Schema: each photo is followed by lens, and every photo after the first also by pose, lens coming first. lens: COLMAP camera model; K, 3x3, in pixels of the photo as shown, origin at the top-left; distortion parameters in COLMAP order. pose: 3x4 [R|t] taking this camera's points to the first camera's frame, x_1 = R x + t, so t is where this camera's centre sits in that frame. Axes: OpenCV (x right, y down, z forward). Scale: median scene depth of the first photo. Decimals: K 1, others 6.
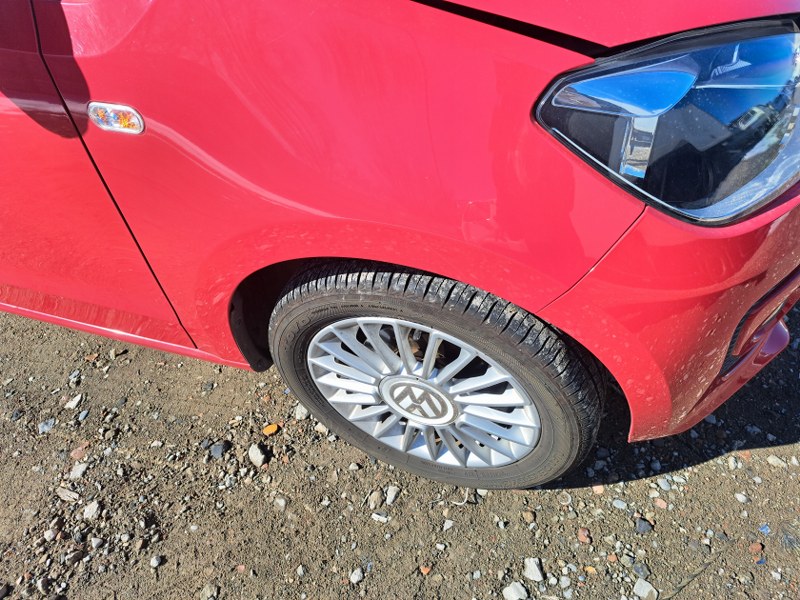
lens RADIAL K [[554.5, 0, 399.6], [0, 554.5, 327.7], [0, 0, 1]] dist [0.064381, -0.051743]
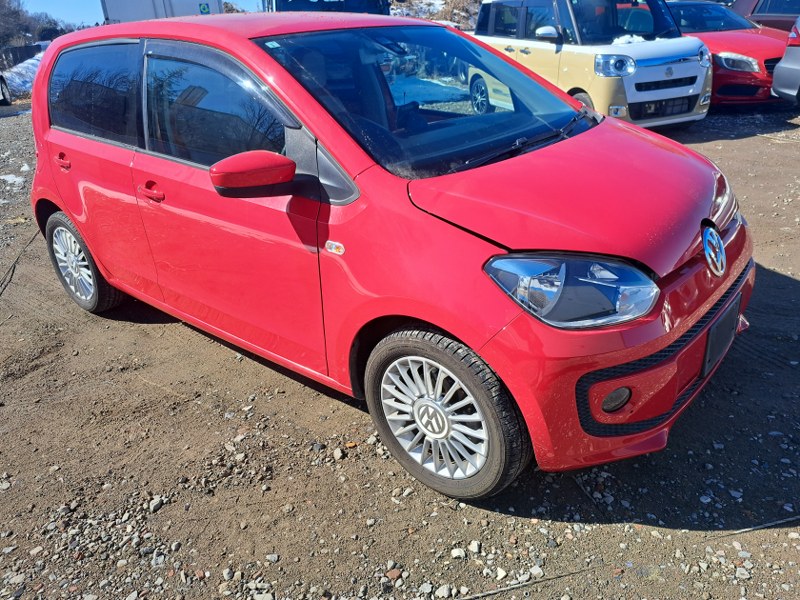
lens RADIAL K [[554.5, 0, 399.6], [0, 554.5, 327.7], [0, 0, 1]] dist [0.064381, -0.051743]
pose [[0.938162, 0.209364, -0.275714, 0.338353], [-0.291969, 0.906437, -0.305167, 0.405458], [0.186027, 0.366796, 0.911512, -0.692420]]
